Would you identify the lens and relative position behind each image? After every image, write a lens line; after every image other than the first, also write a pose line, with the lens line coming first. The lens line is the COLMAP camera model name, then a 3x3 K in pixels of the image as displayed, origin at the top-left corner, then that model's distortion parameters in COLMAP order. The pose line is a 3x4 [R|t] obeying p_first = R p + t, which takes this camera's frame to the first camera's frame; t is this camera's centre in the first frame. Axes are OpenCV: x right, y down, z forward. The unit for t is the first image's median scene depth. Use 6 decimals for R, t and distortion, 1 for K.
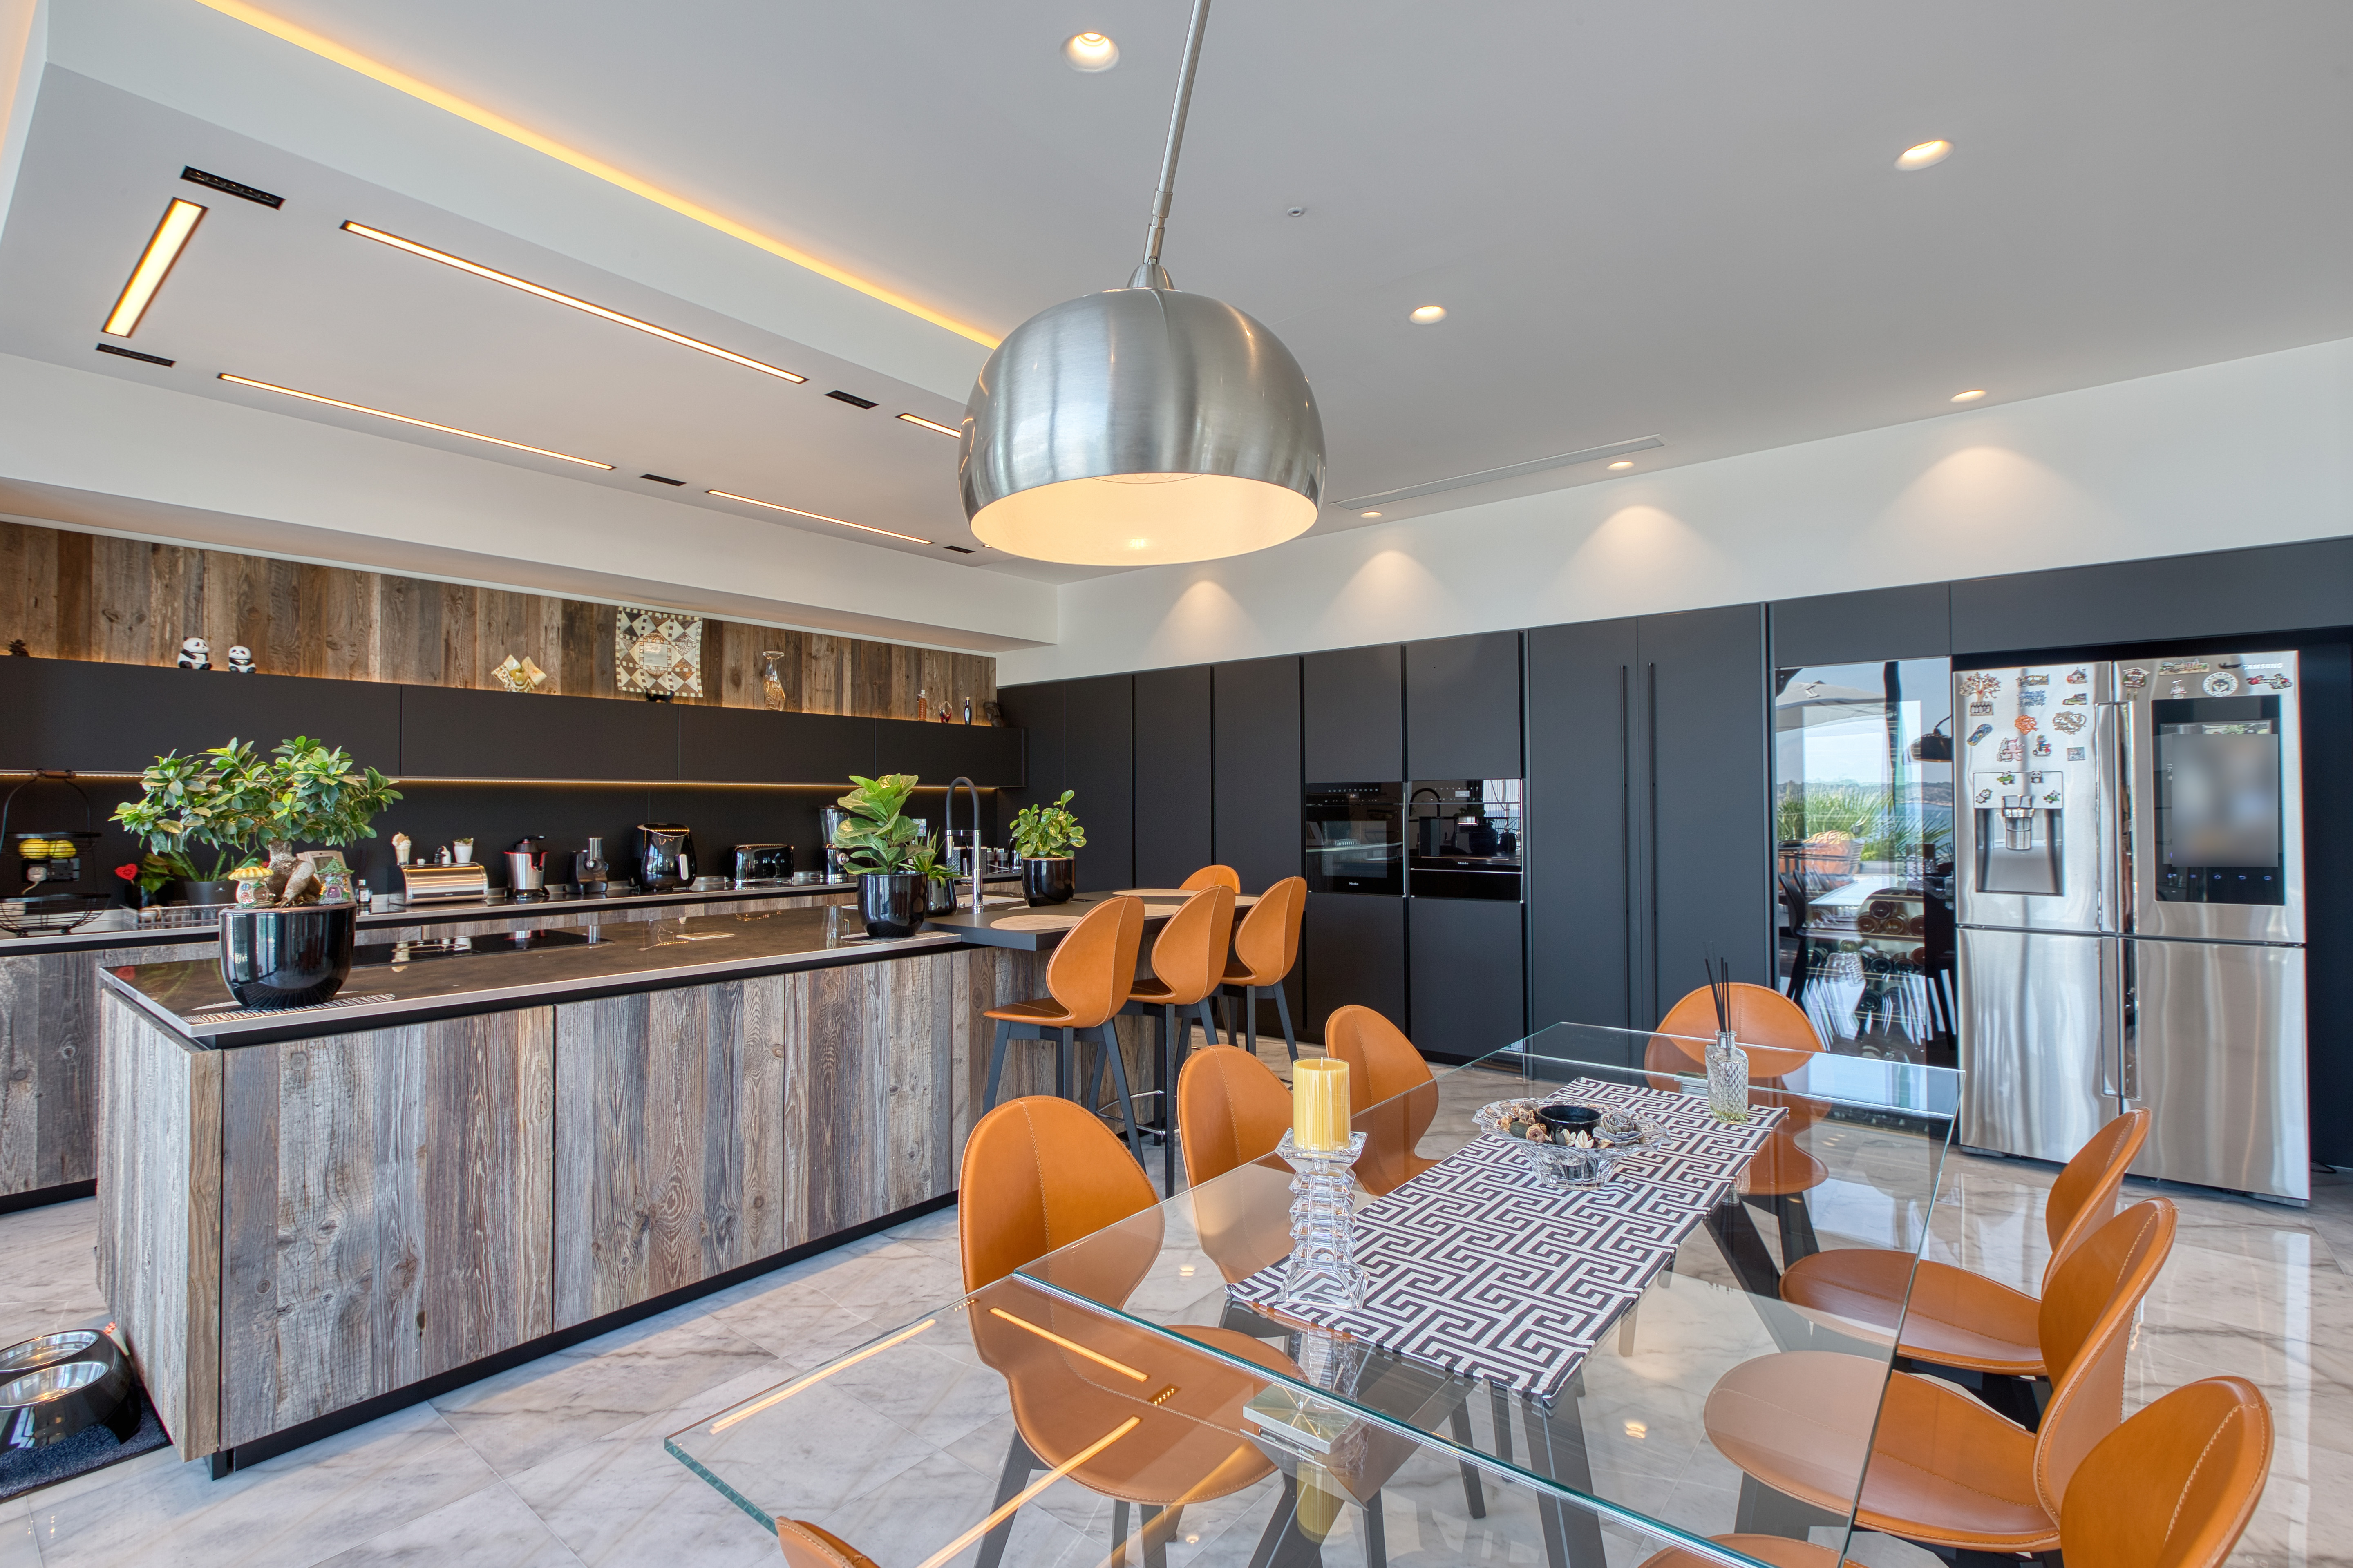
lens RADIAL K [[1091.3, 0, 1184.9], [0, 1091.3, 776.0], [0, 0, 1]] dist [0.005790, -0.002364]
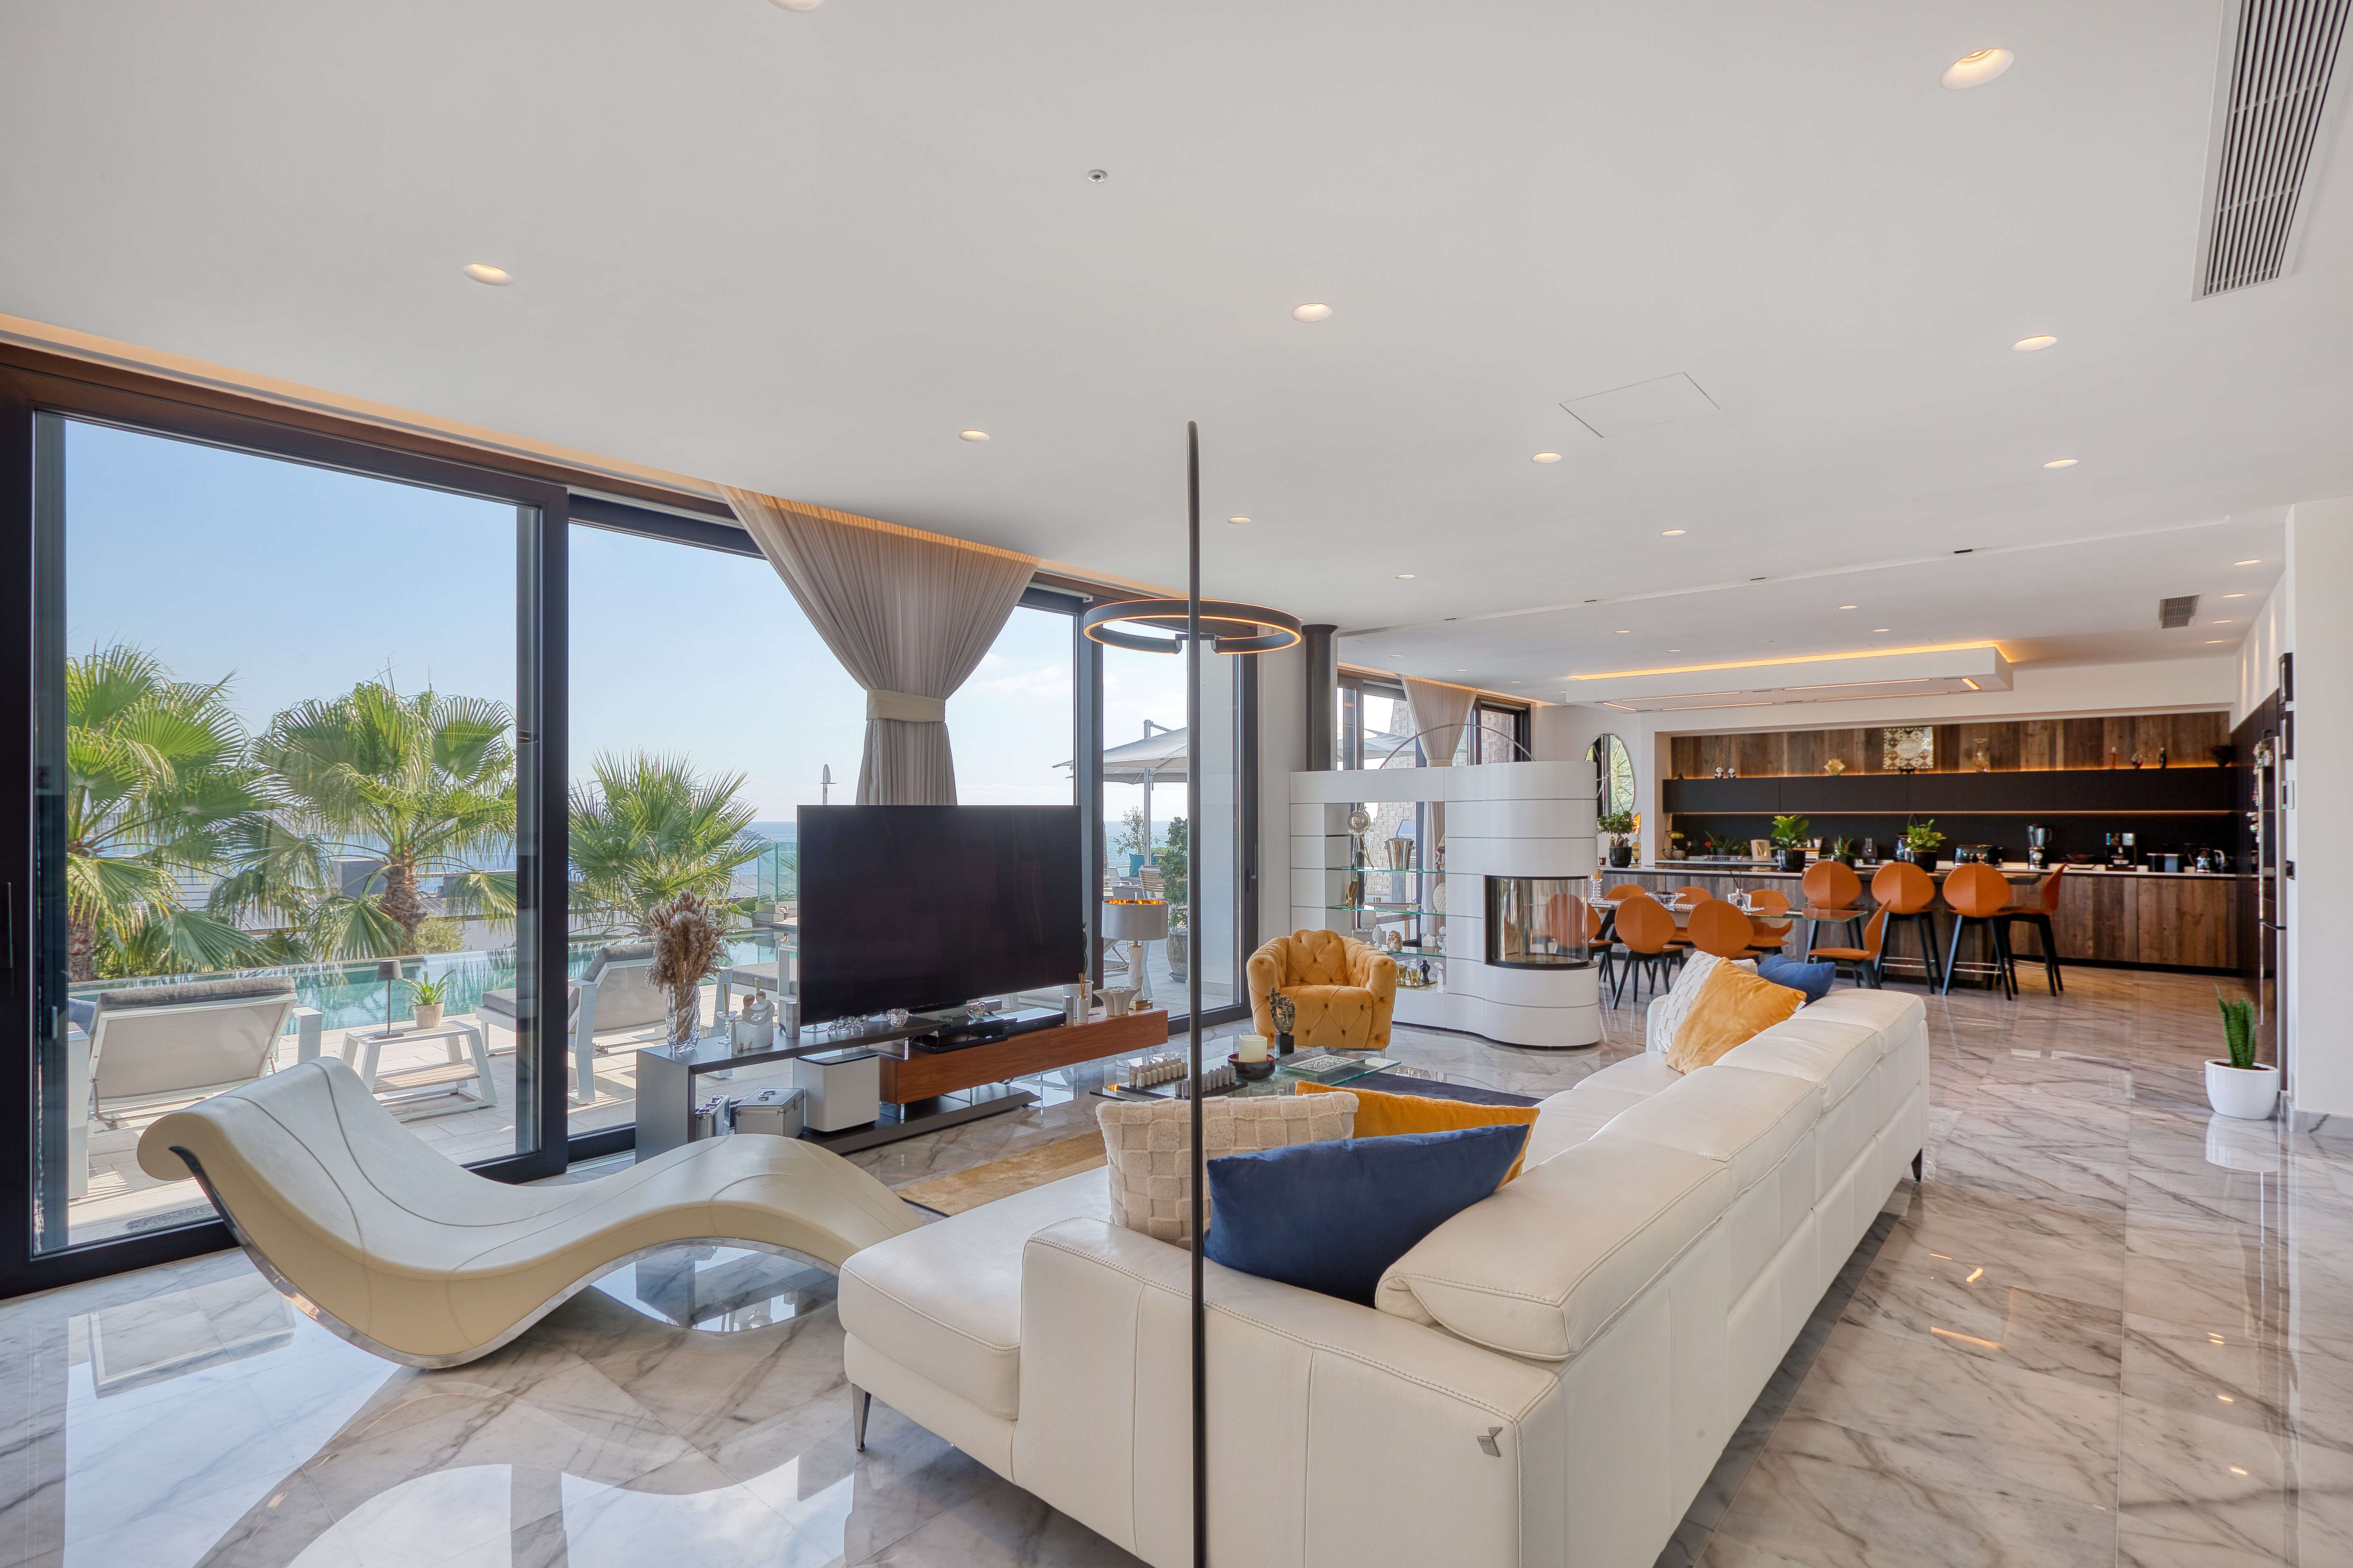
lens RADIAL K [[1091.4, 0, 1154.4], [0, 1091.4, 819.4], [0, 0, 1]] dist [0.005790, -0.002364]
pose [[-0.033038, 0.002074, -0.999452, 1.646088], [0.025505, 0.999674, 0.001231, -0.019806], [0.999129, -0.025450, -0.033080, -0.343694]]
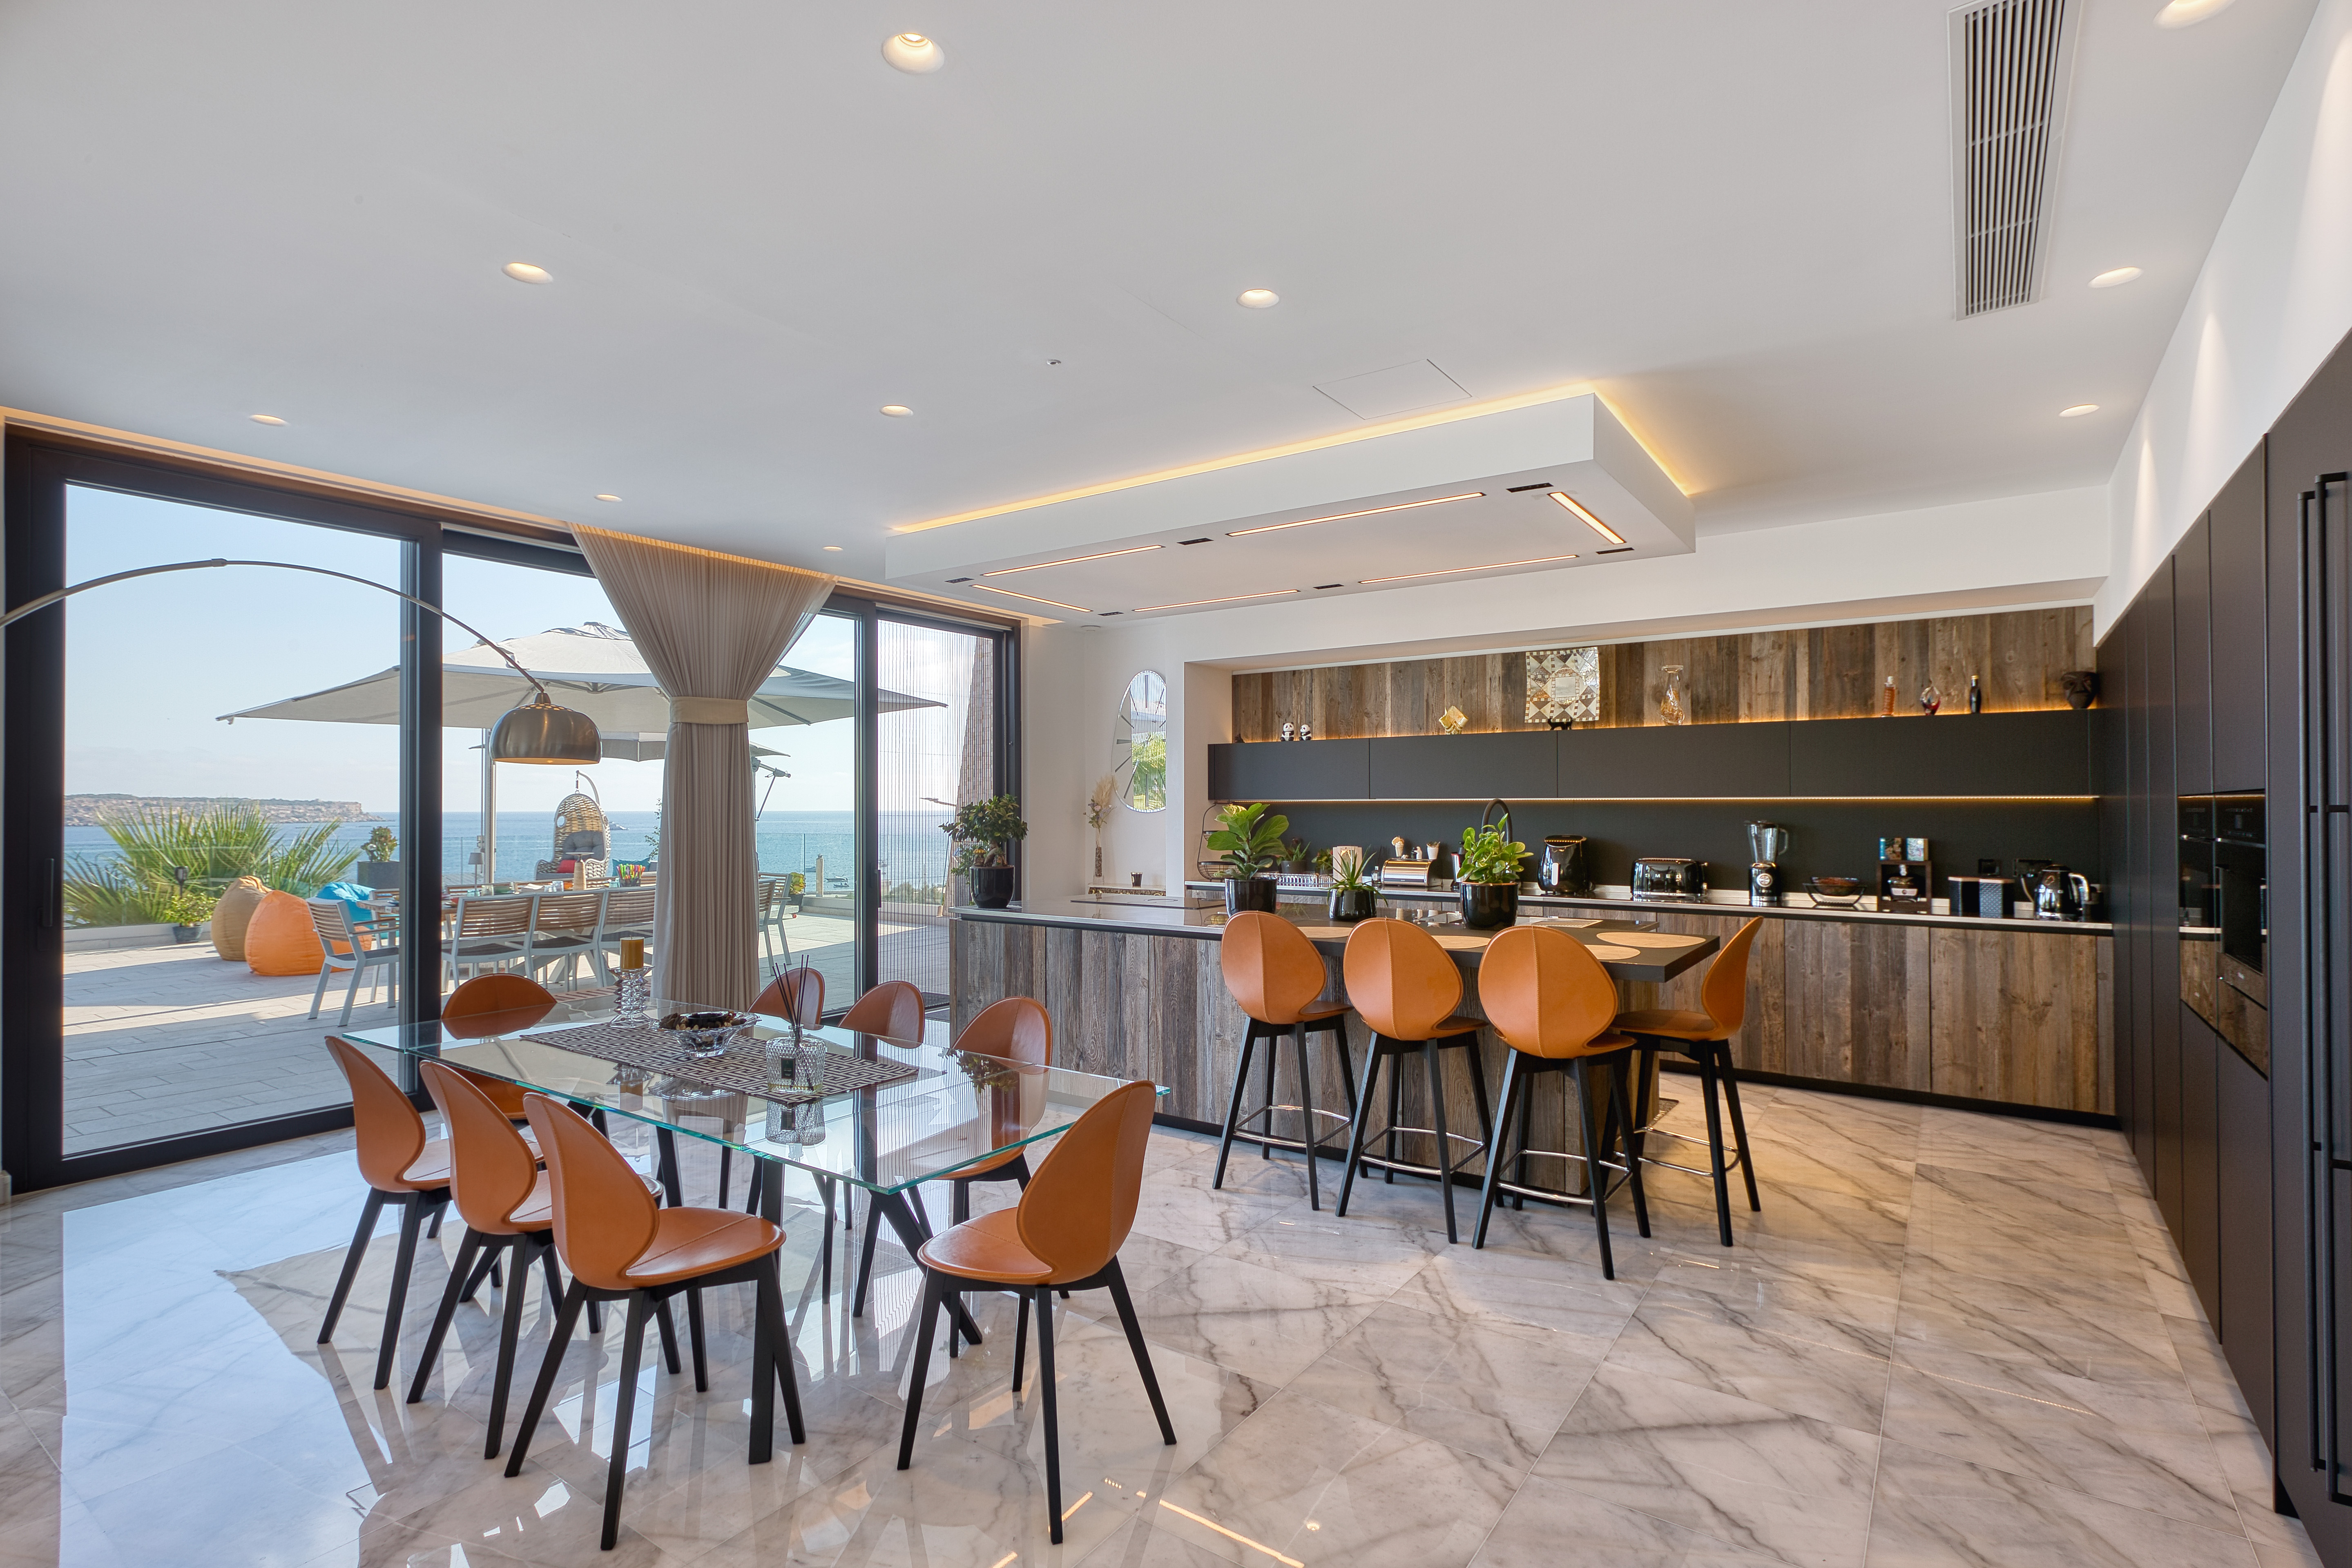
lens RADIAL K [[1090.9, 0, 1163.5], [0, 1090.9, 803.7], [0, 0, 1]] dist [0.005790, -0.002364]
pose [[0.066234, -0.002315, -0.997801, 0.651403], [0.025080, 0.999685, -0.000654, 0.001329], [0.997489, -0.024982, 0.066271, 0.522191]]
